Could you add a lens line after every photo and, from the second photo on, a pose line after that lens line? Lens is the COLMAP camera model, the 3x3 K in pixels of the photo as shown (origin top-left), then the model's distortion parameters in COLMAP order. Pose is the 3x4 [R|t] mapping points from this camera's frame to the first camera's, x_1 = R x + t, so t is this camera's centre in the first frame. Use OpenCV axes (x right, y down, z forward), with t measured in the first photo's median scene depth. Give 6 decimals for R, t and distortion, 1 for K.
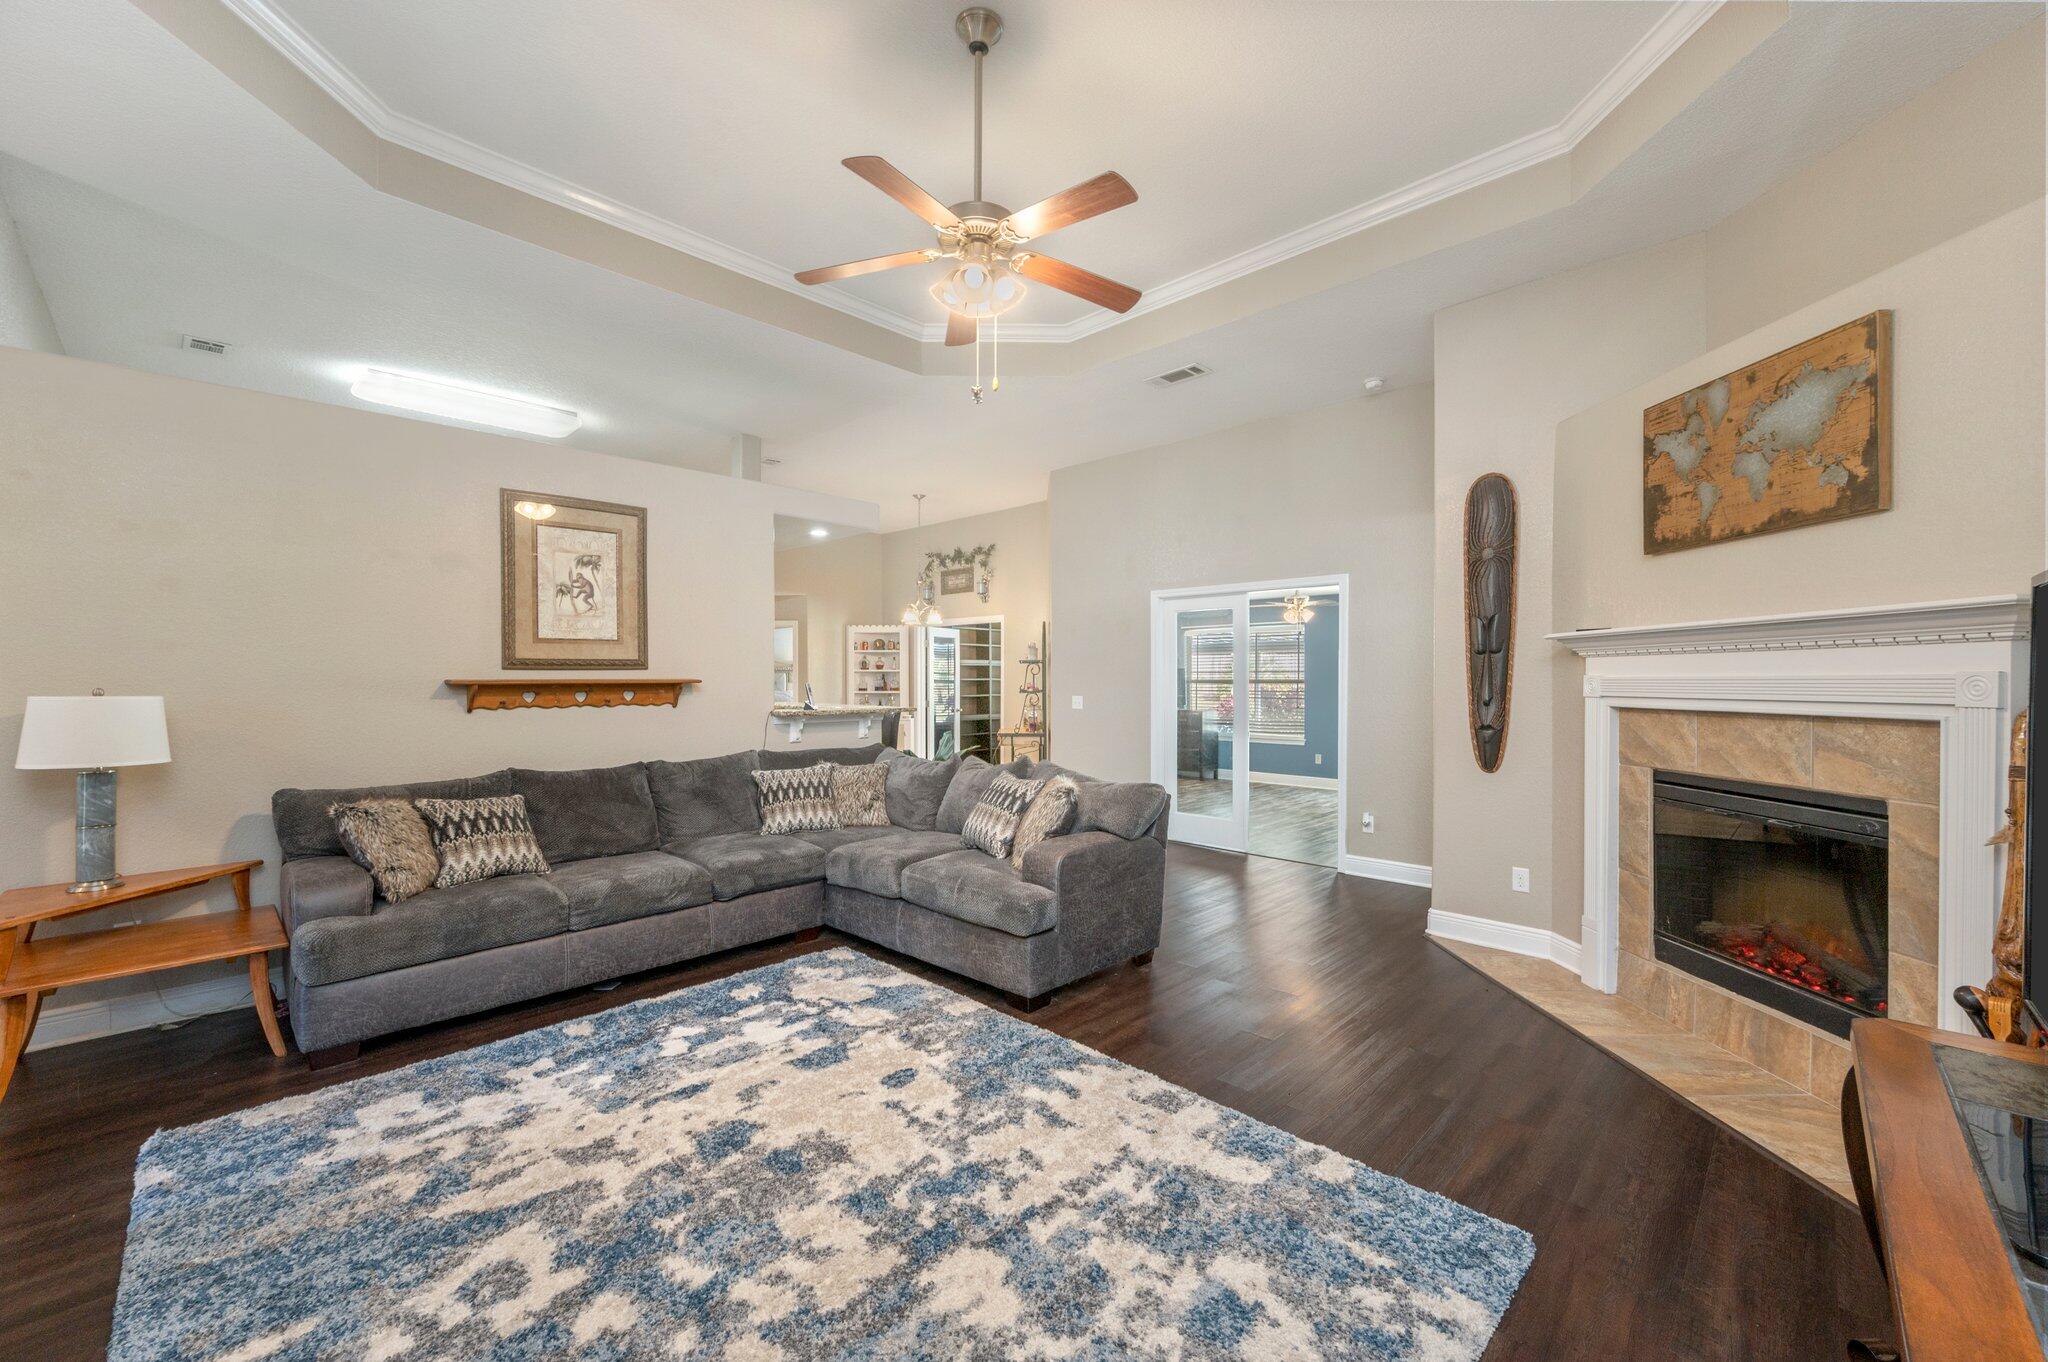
lens RADIAL K [[811.2, 0, 1024.0], [0, 811.2, 681.0], [0, 0, 1]] dist [-0.000438, -0.000066]
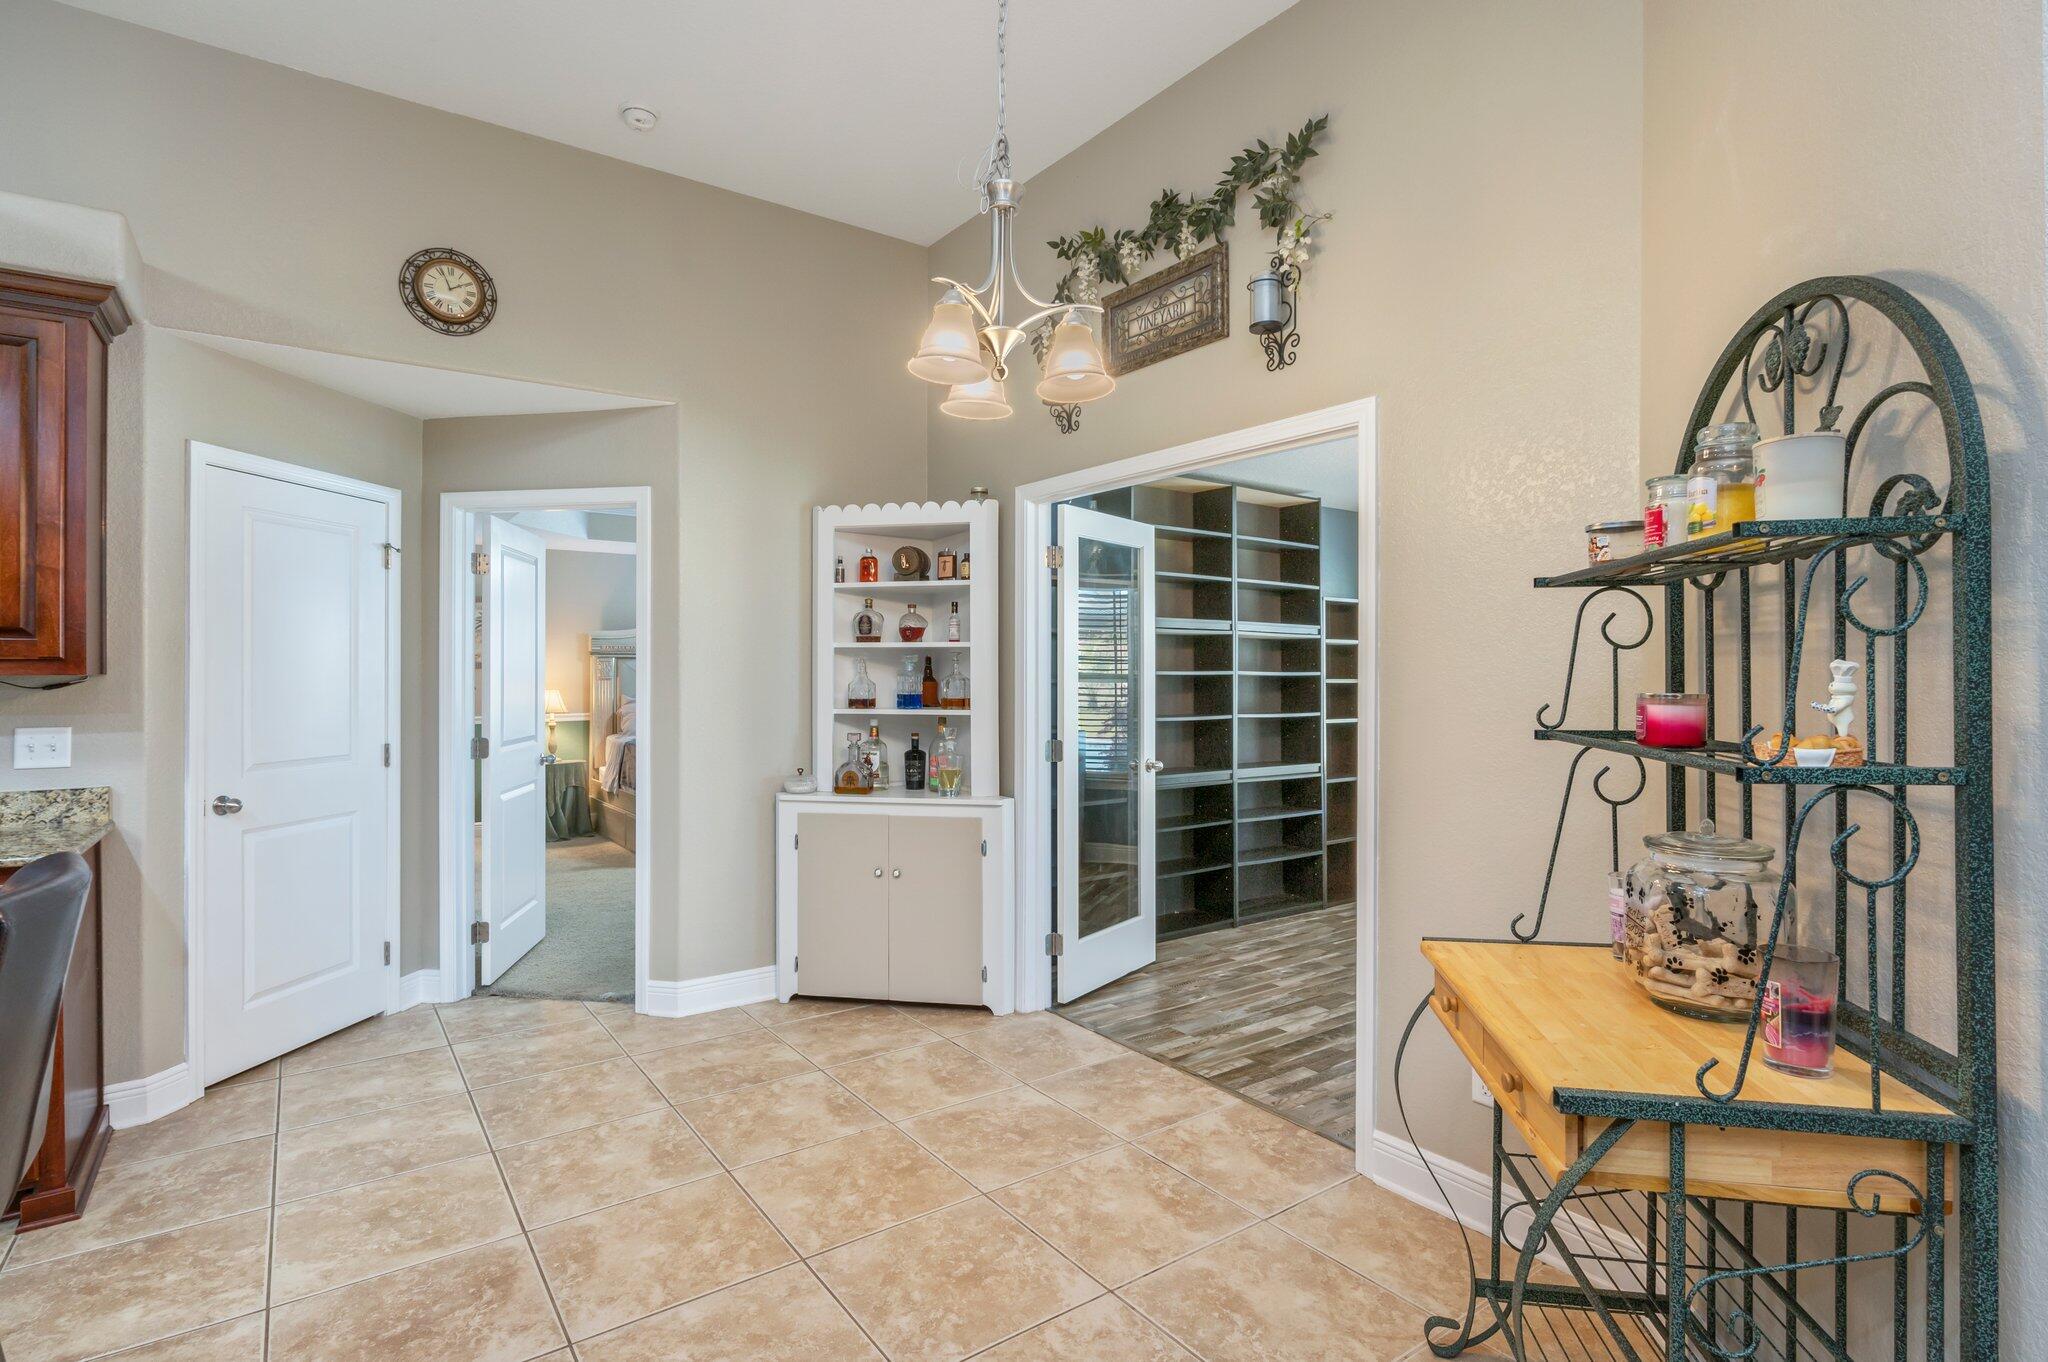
lens RADIAL K [[1003.1, 0, 1019.9], [0, 1003.1, 674.3], [0, 0, 1]] dist [-0.002330, -0.000788]
pose [[0.984767, -0.000793, -0.173875, -0.152090], [0.000541, 0.999999, -0.001495, -0.001973], [0.173876, 0.001378, 0.984767, 1.409294]]
